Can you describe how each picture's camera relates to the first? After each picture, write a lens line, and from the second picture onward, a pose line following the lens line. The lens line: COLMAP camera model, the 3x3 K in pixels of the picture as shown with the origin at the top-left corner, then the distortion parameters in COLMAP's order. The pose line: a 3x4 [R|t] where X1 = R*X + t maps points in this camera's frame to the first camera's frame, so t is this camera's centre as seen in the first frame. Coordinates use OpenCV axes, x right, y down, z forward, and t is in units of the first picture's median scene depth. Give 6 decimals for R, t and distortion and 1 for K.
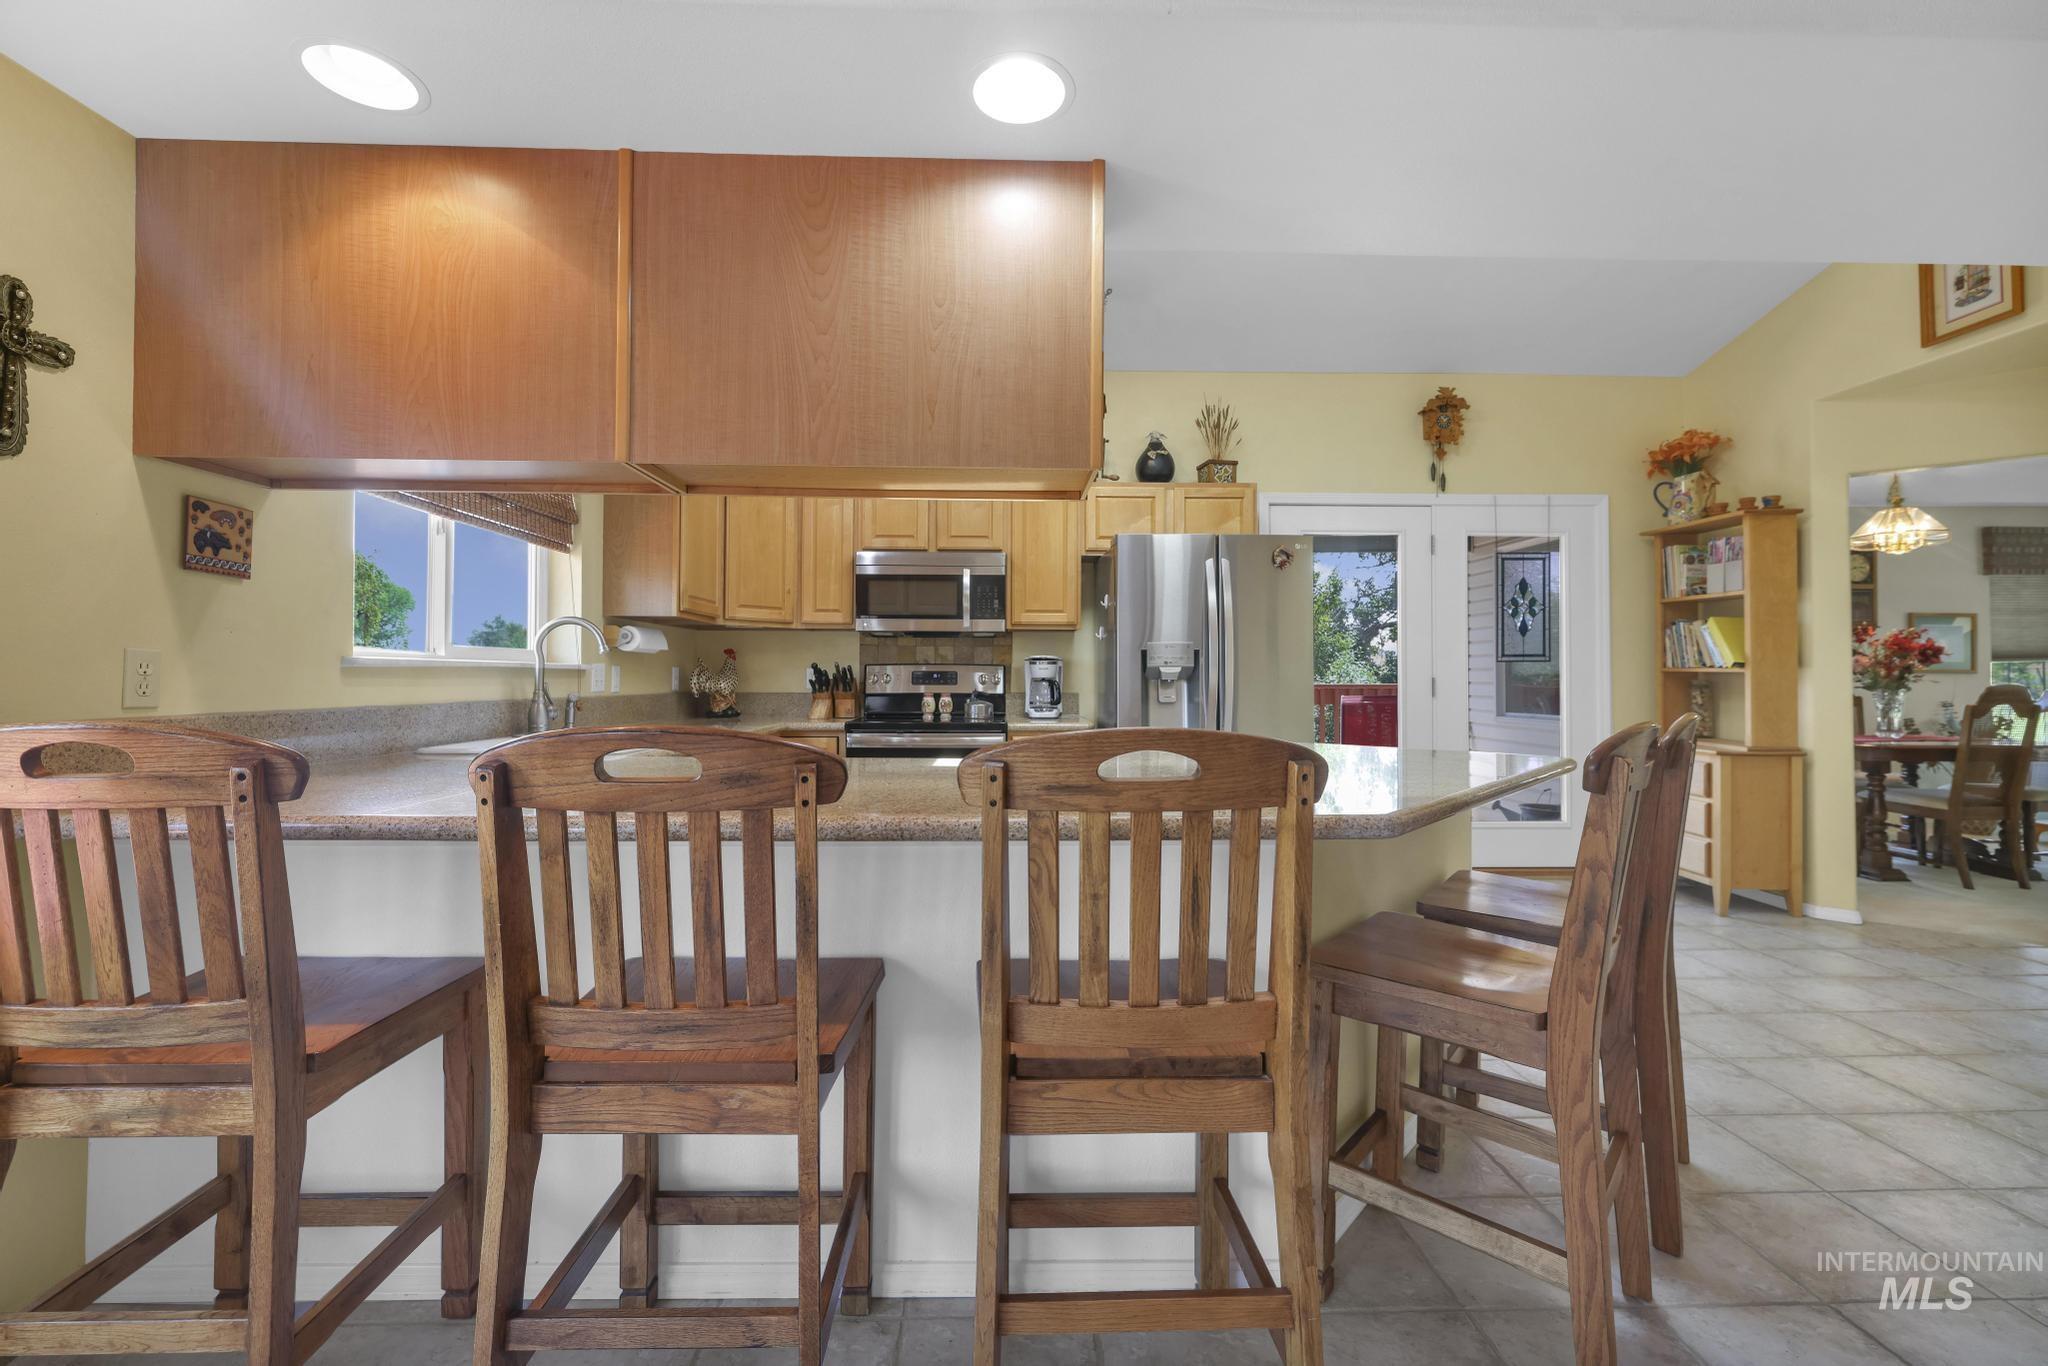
lens RADIAL K [[884.7, 0, 992.2], [0, 884.7, 669.8], [0, 0, 1]] dist [-0.000799, -0.000027]
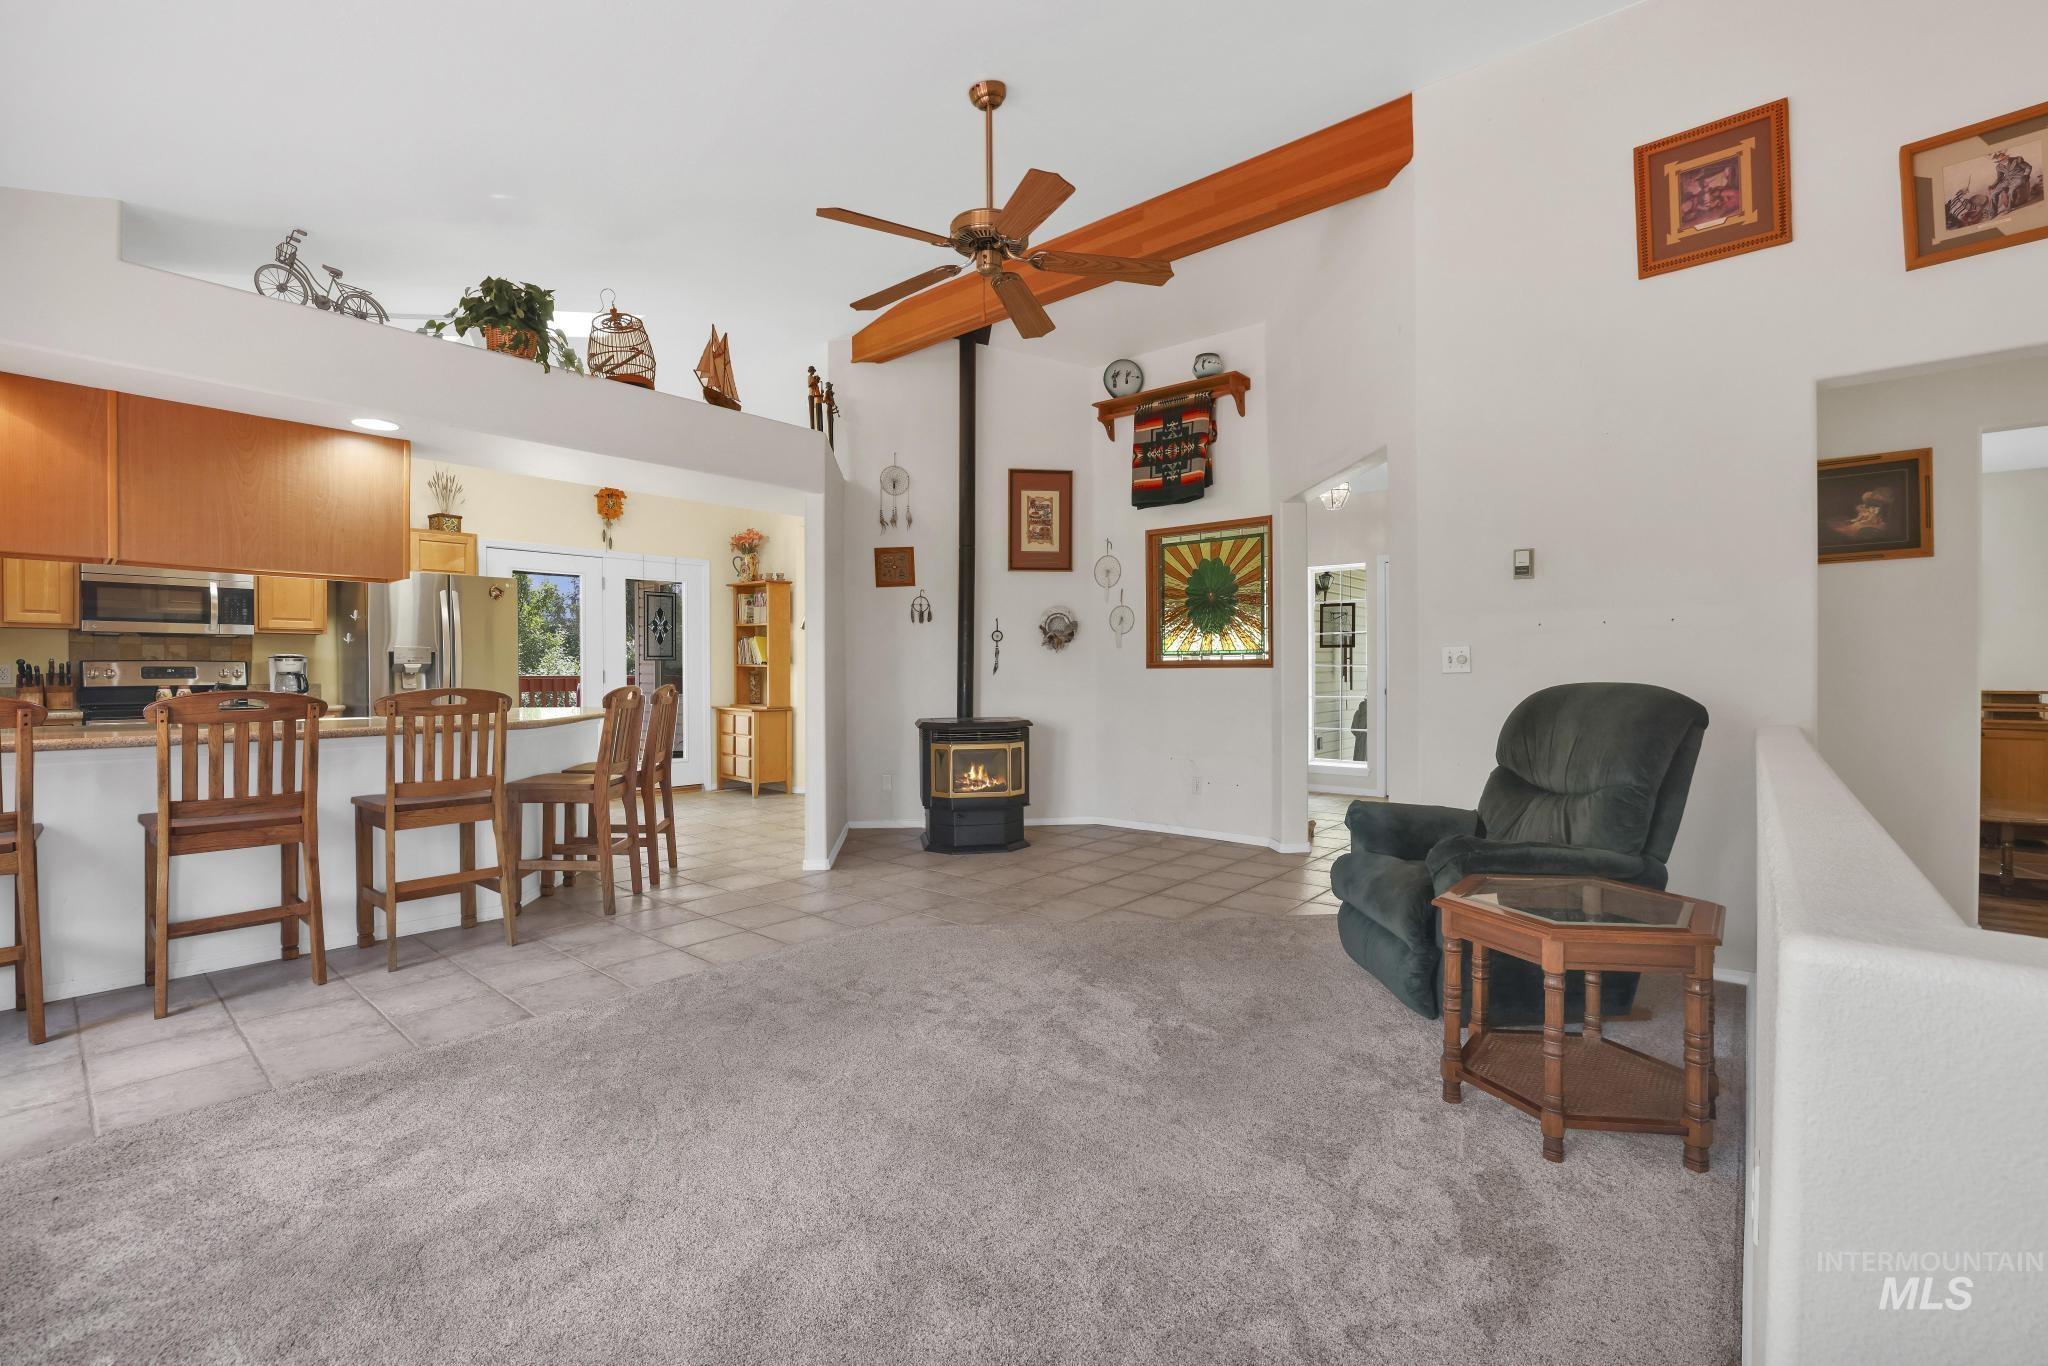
lens RADIAL K [[884.7, 0, 992.2], [0, 884.7, 669.8], [0, 0, 1]] dist [-0.000799, -0.000027]
pose [[0.676584, -0.003314, 0.736358, -0.192400], [-0.003730, 0.999962, 0.007928, -0.007421], [-0.736356, -0.008111, 0.676546, -0.585768]]
